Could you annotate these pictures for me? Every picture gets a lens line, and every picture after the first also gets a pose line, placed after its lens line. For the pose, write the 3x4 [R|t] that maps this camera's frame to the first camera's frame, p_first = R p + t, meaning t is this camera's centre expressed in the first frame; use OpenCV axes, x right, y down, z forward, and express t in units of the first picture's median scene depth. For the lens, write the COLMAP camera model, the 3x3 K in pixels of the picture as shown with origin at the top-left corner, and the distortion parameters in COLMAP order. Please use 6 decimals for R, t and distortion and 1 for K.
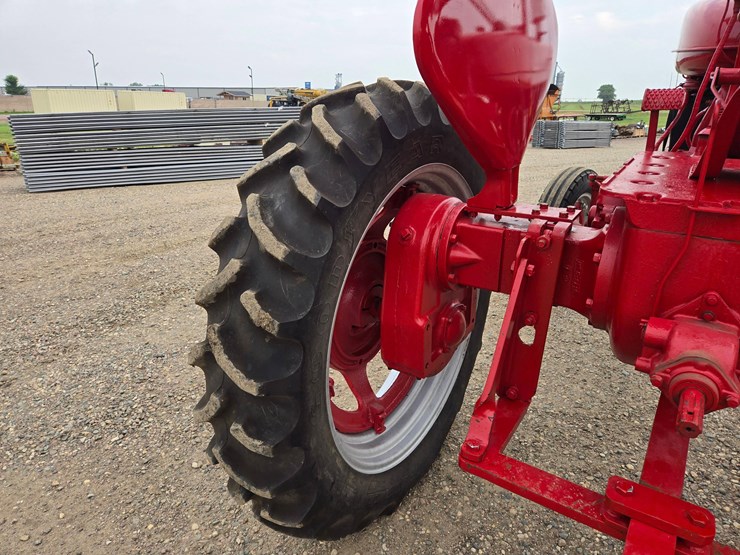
lens RADIAL K [[495.3, 0, 368.1], [0, 495.3, 271.3], [0, 0, 1]] dist [0.064523, -0.052809]
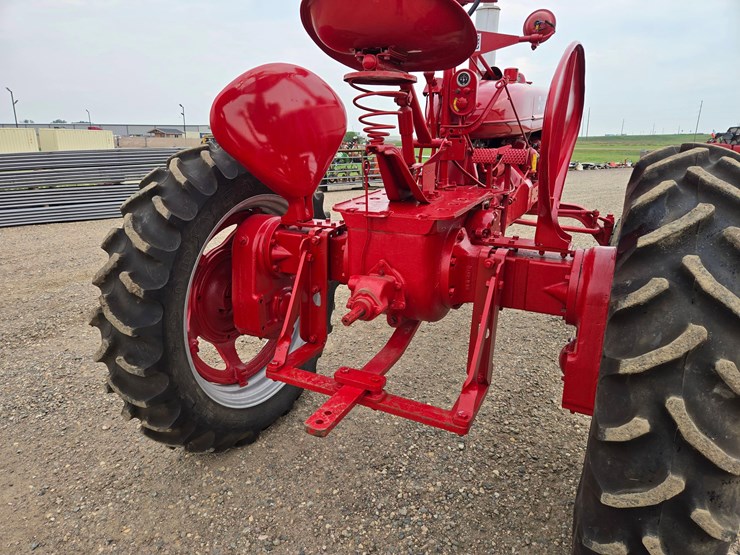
lens RADIAL K [[492.6, 0, 366.6], [0, 492.6, 279.4], [0, 0, 1]] dist [0.070247, -0.062116]
pose [[0.992782, -0.034806, 0.114770, 0.288018], [0.040694, 0.997952, -0.049359, 0.142423], [-0.112817, 0.053673, 0.992165, -0.573742]]
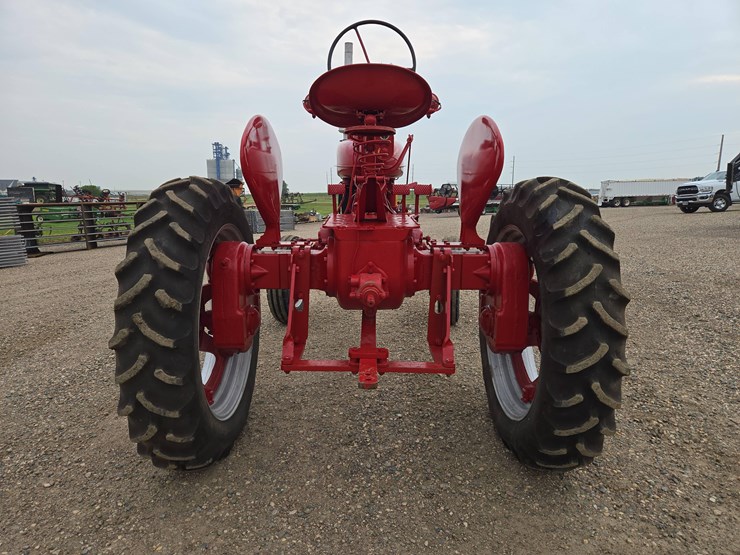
lens RADIAL K [[488.8, 0, 369.0], [0, 488.8, 277.2], [0, 0, 1]] dist [0.080843, -0.071376]
pose [[0.827811, -0.101220, 0.551800, -0.476113], [0.187769, 0.976850, -0.102503, 0.255779], [-0.528650, 0.188464, 0.827654, -0.704700]]
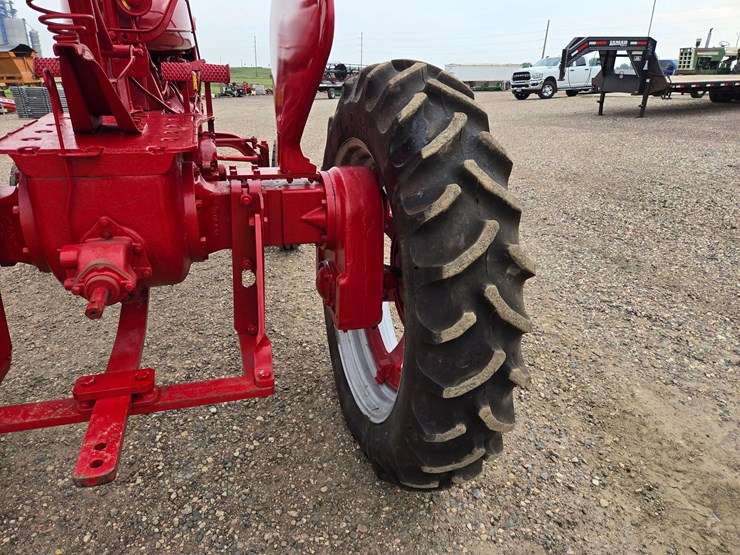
lens RADIAL K [[492.4, 0, 368.1], [0, 492.4, 273.4], [0, 0, 1]] dist [0.068306, -0.057053]
pose [[0.631986, -0.280232, 0.722539, 0.086399], [0.232683, 0.957931, 0.168006, 0.088659], [-0.739224, 0.061945, 0.670605, -0.284913]]
